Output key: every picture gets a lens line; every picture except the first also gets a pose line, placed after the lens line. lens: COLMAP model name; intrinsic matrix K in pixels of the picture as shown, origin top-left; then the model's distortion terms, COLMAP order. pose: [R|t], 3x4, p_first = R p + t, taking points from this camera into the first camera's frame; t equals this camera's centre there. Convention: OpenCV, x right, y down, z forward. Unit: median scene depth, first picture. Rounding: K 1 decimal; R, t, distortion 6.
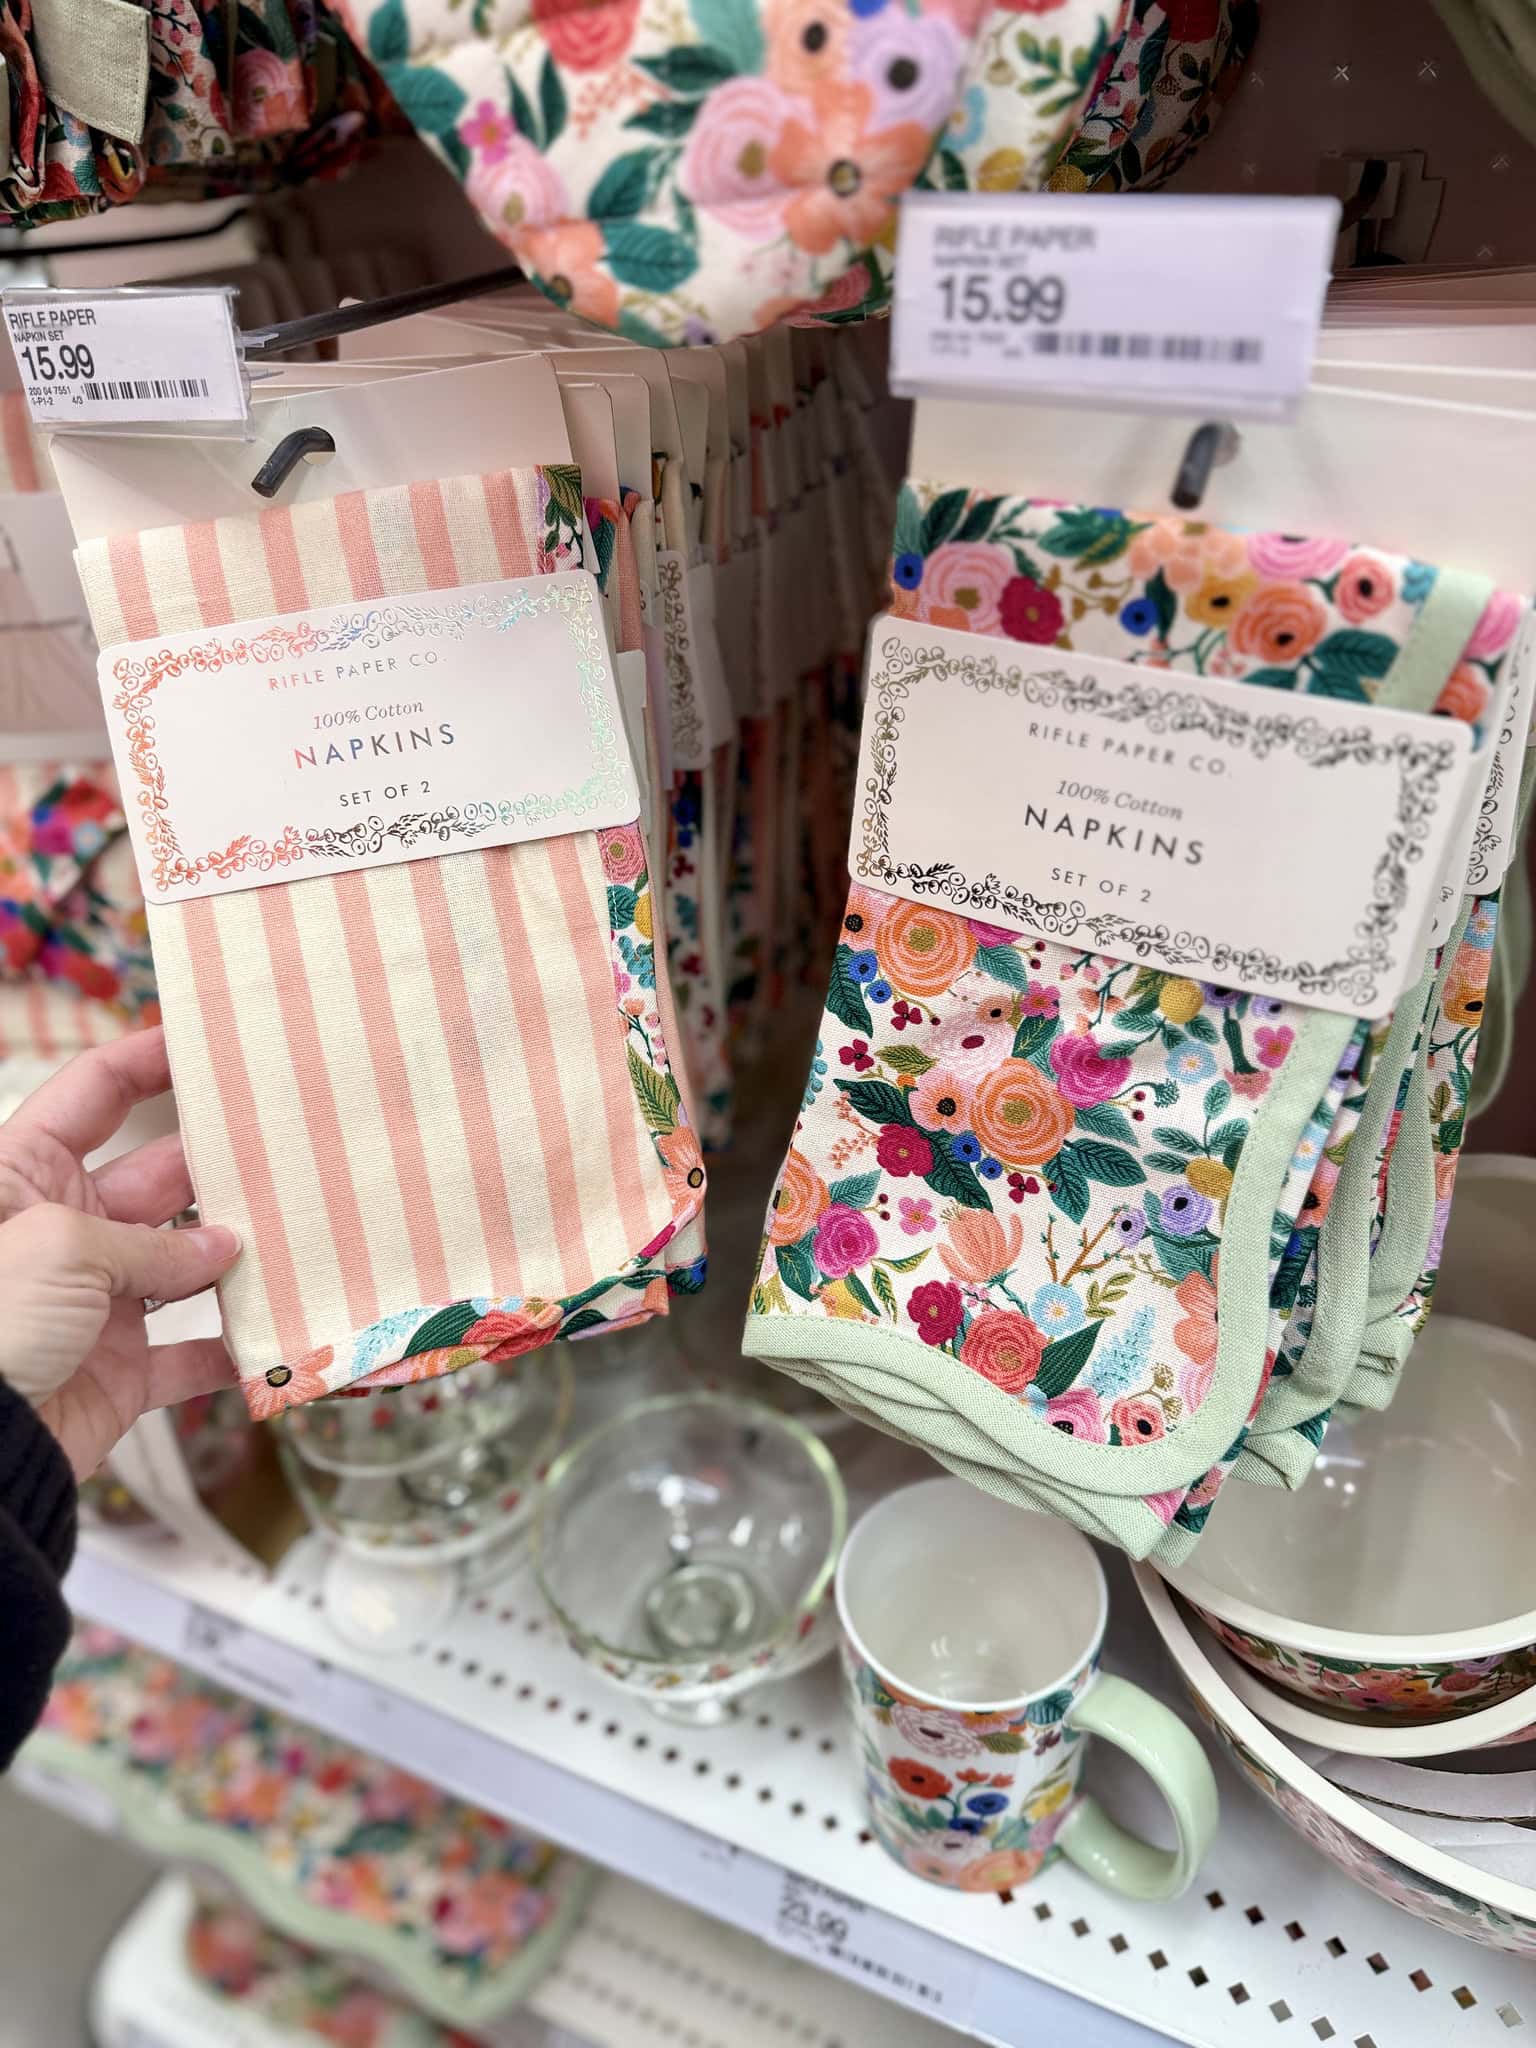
lens RADIAL K [[1459.5, 0, 660.4], [0, 1459.5, 1023.5], [0, 0, 1]] dist [0.033744, -0.081300]
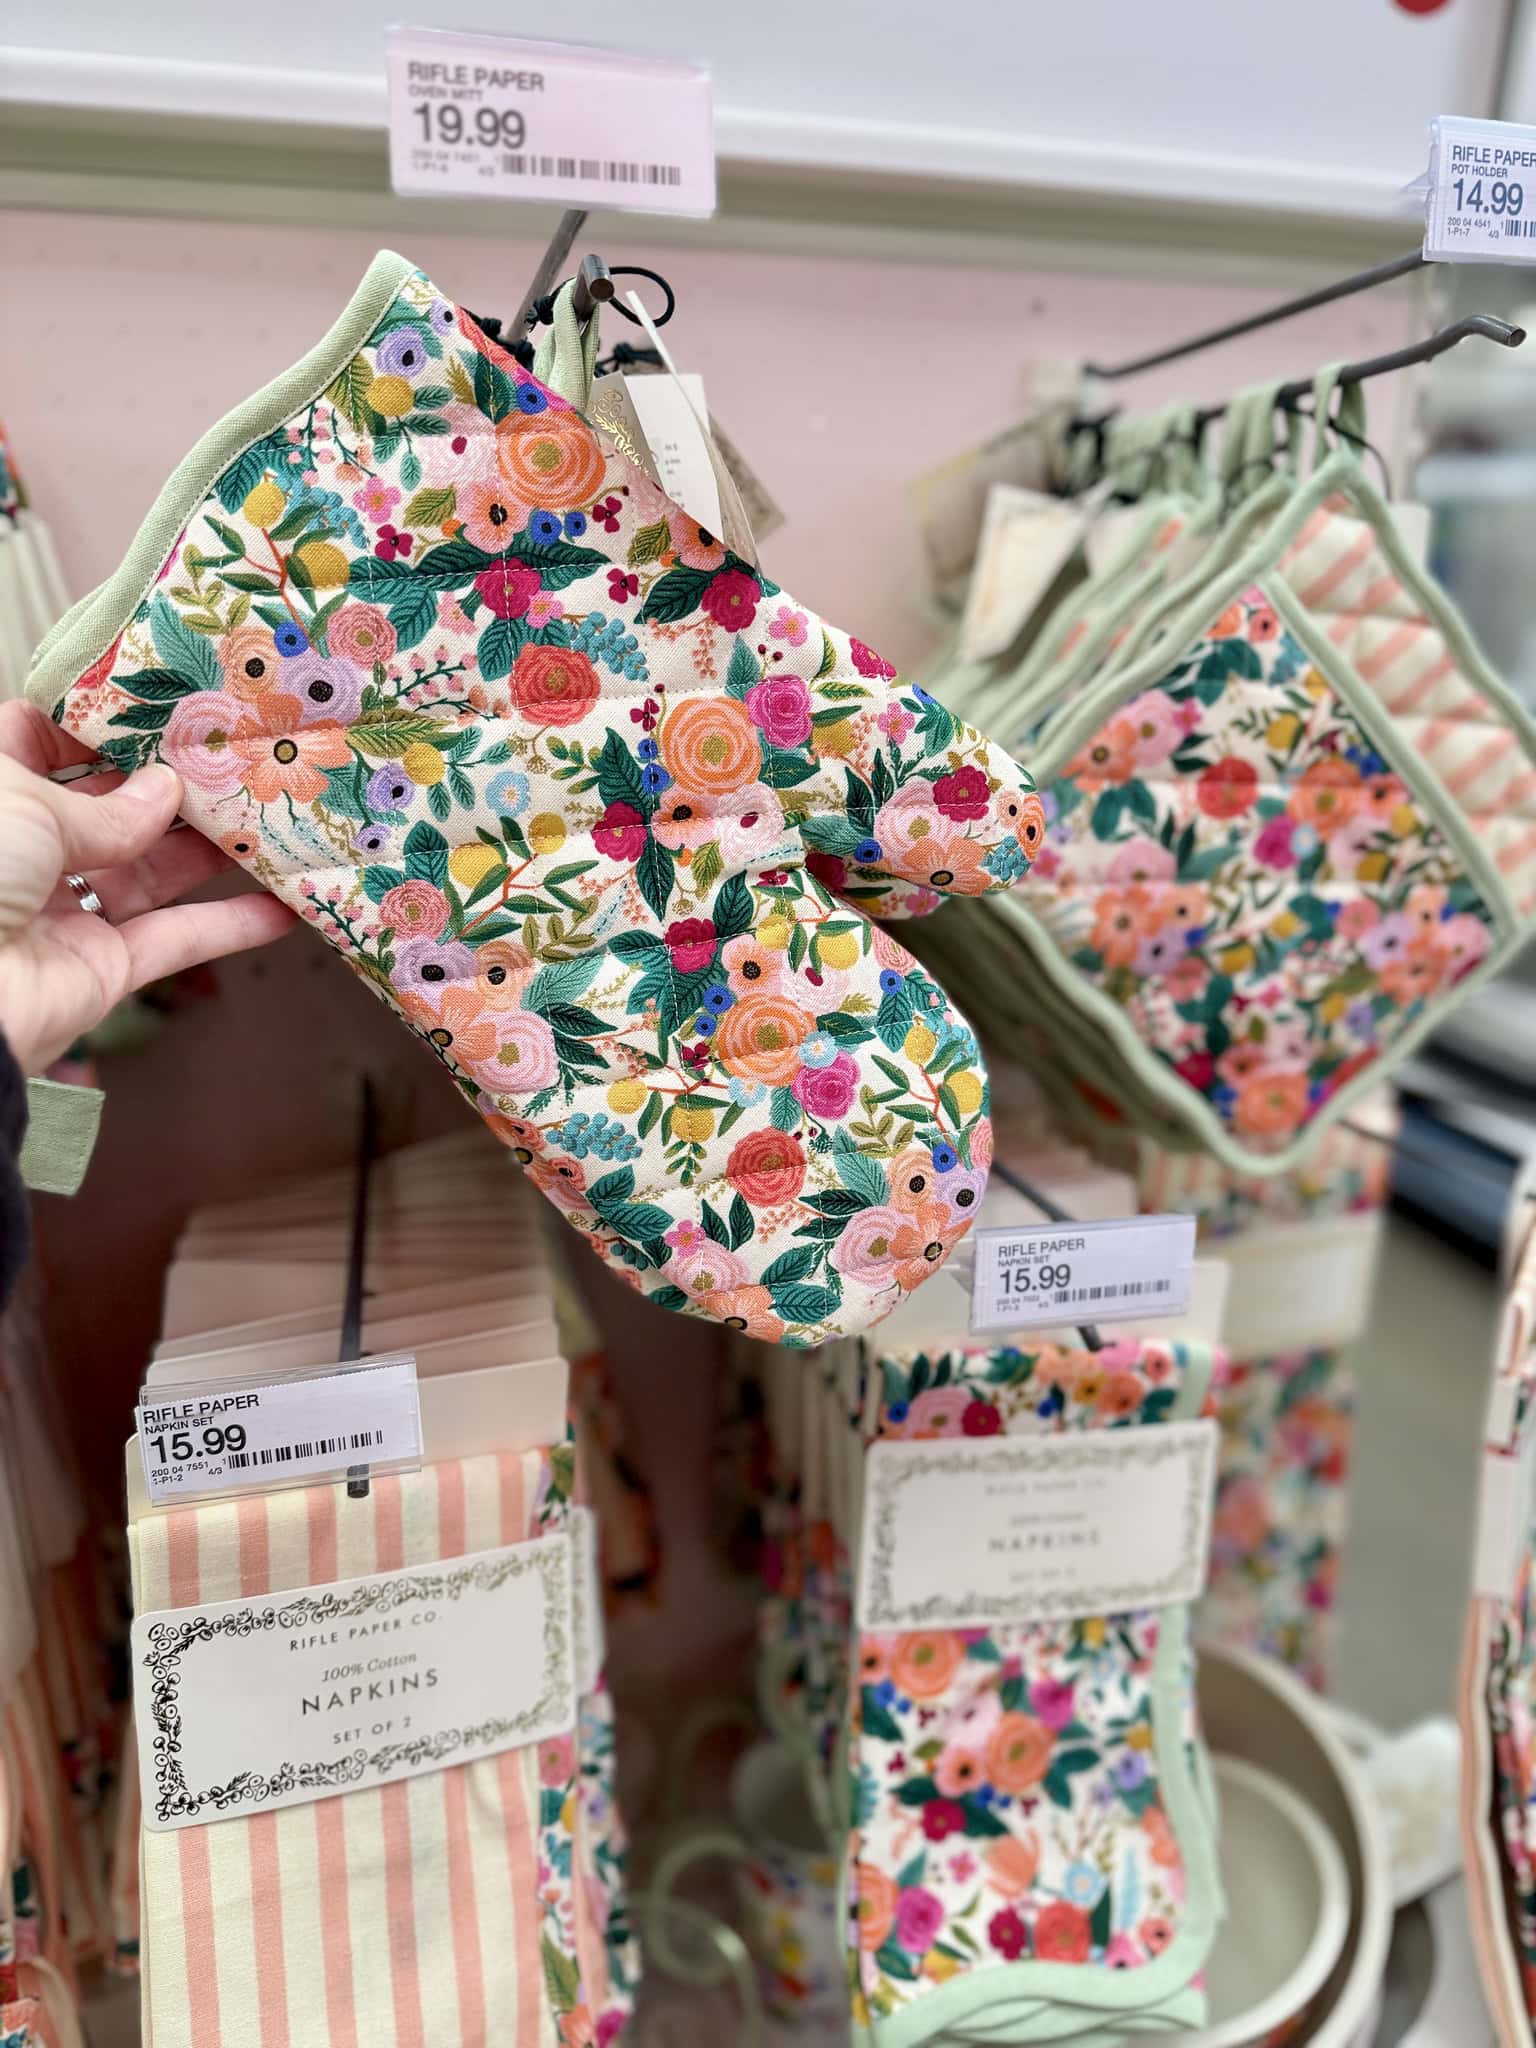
lens RADIAL K [[1459.5, 0, 660.4], [0, 1459.5, 1023.5], [0, 0, 1]] dist [0.033744, -0.081300]
pose [[0.730226, -0.128828, 0.670949, -0.889686], [0.339096, 0.920902, -0.192234, -0.446967], [-0.593113, 0.367890, 0.716152, -0.040862]]
